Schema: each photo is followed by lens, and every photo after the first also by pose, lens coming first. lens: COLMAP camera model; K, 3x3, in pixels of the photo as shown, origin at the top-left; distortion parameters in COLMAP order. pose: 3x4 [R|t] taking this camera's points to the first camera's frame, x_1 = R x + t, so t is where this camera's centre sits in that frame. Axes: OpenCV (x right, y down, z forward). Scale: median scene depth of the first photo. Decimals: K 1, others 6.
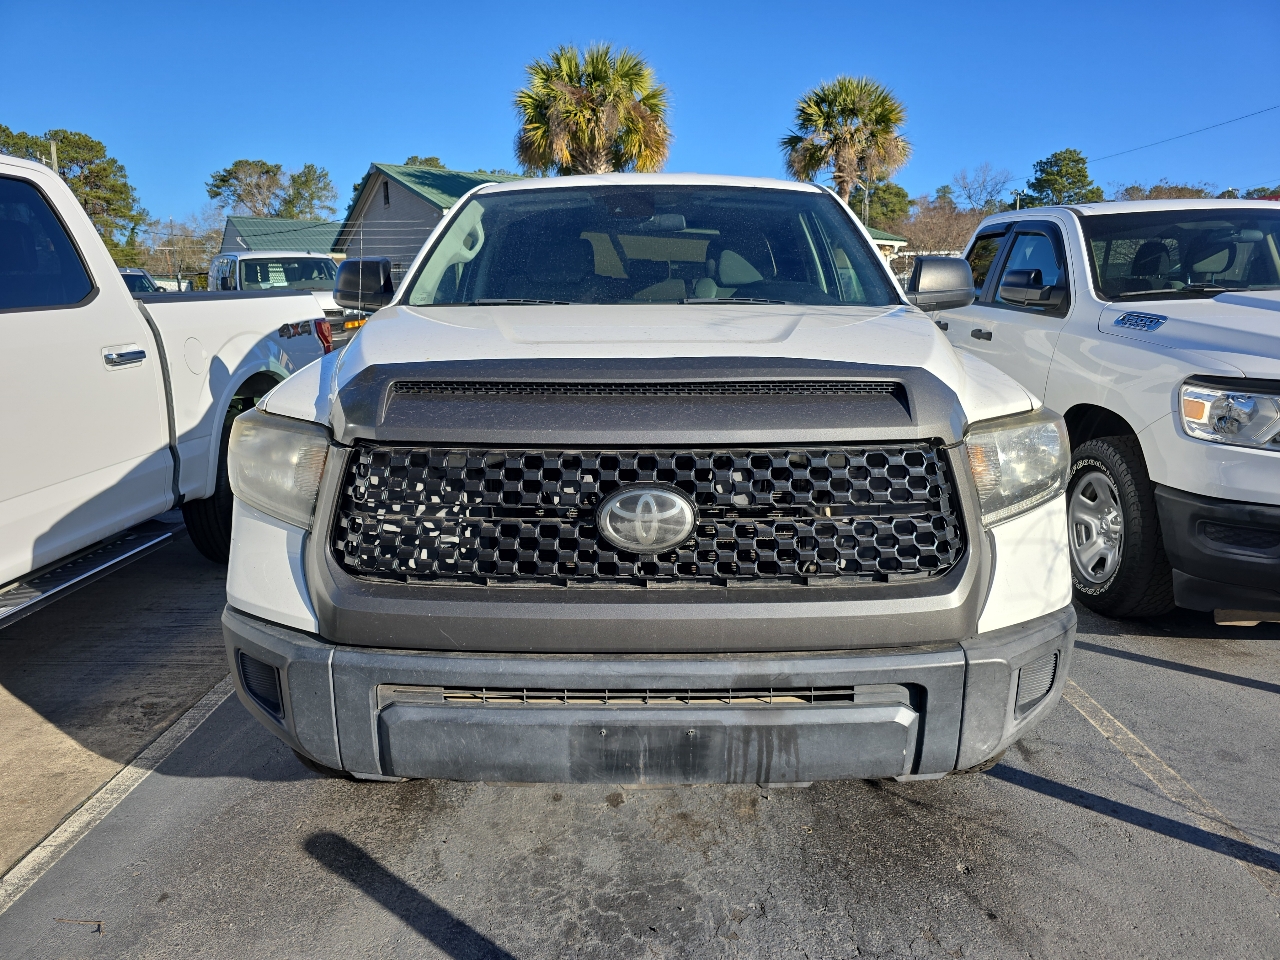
lens RADIAL K [[875.6, 0, 640.1], [0, 875.6, 485.8], [0, 0, 1]] dist [0.042915, -0.029291]
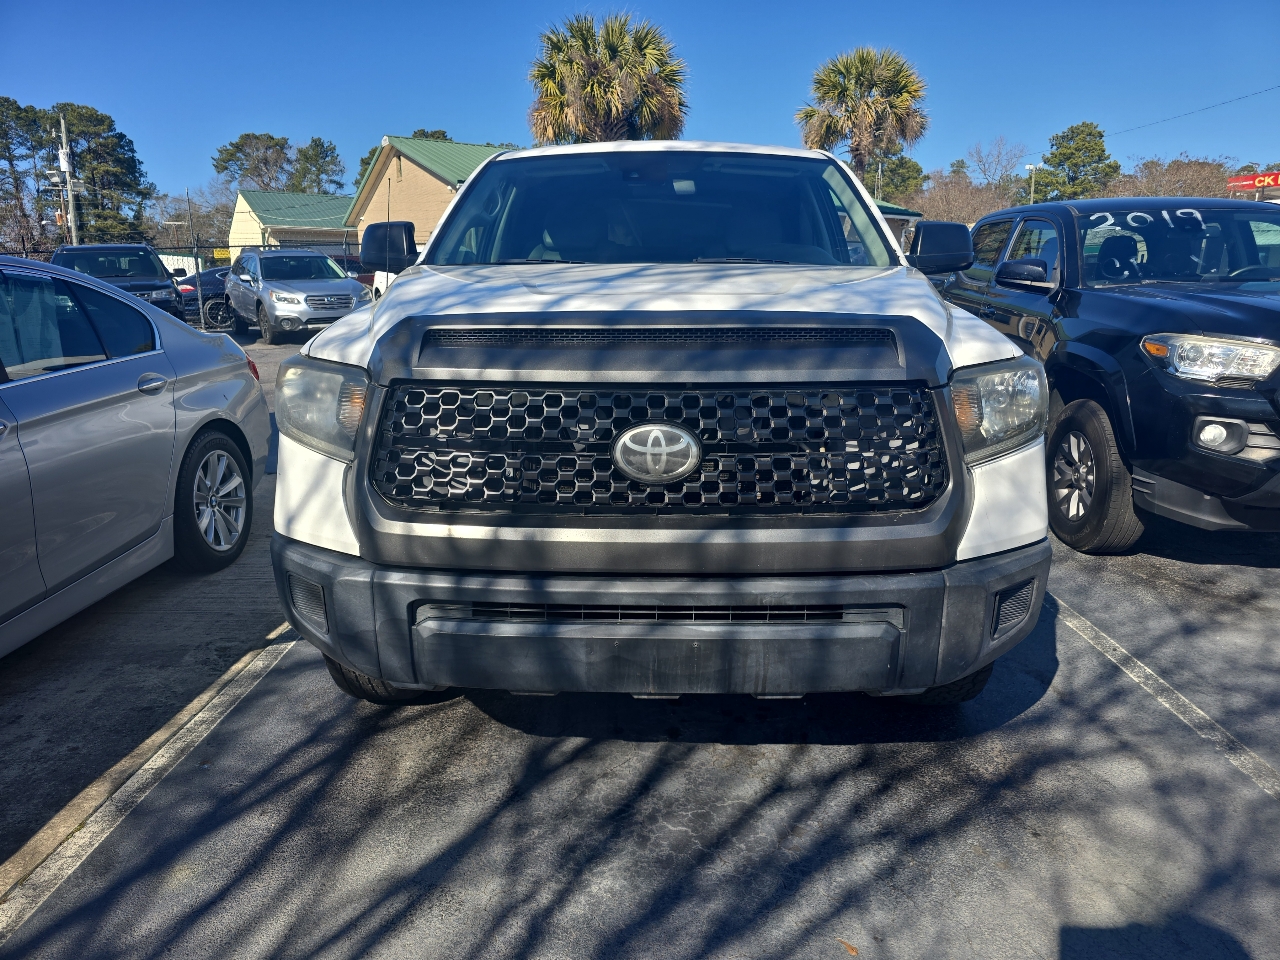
lens RADIAL K [[875.6, 0, 638.7], [0, 875.6, 491.3], [0, 0, 1]] dist [0.042915, -0.029291]
pose [[0.999930, 0.004835, -0.010761, -0.001791], [-0.004498, 0.999505, 0.031149, 0.042537], [0.010906, -0.031098, 0.999457, -0.083221]]
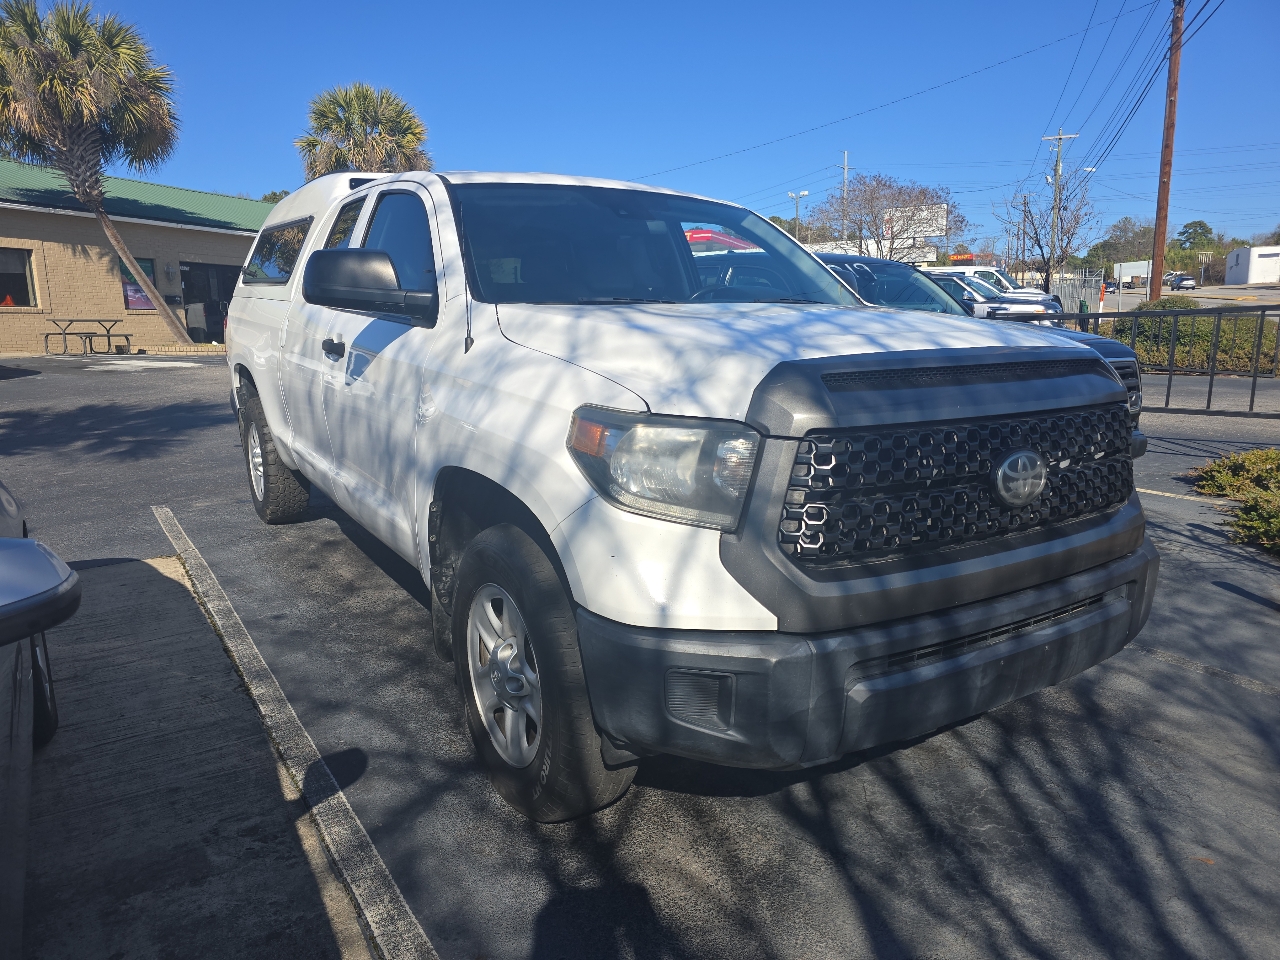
lens RADIAL K [[875.6, 0, 642.1], [0, 875.6, 485.7], [0, 0, 1]] dist [0.042915, -0.029291]
pose [[0.829318, -0.106087, 0.548613, -0.949555], [0.112691, 0.993392, 0.021743, -0.034839], [-0.547295, 0.043792, 0.835793, 0.246052]]
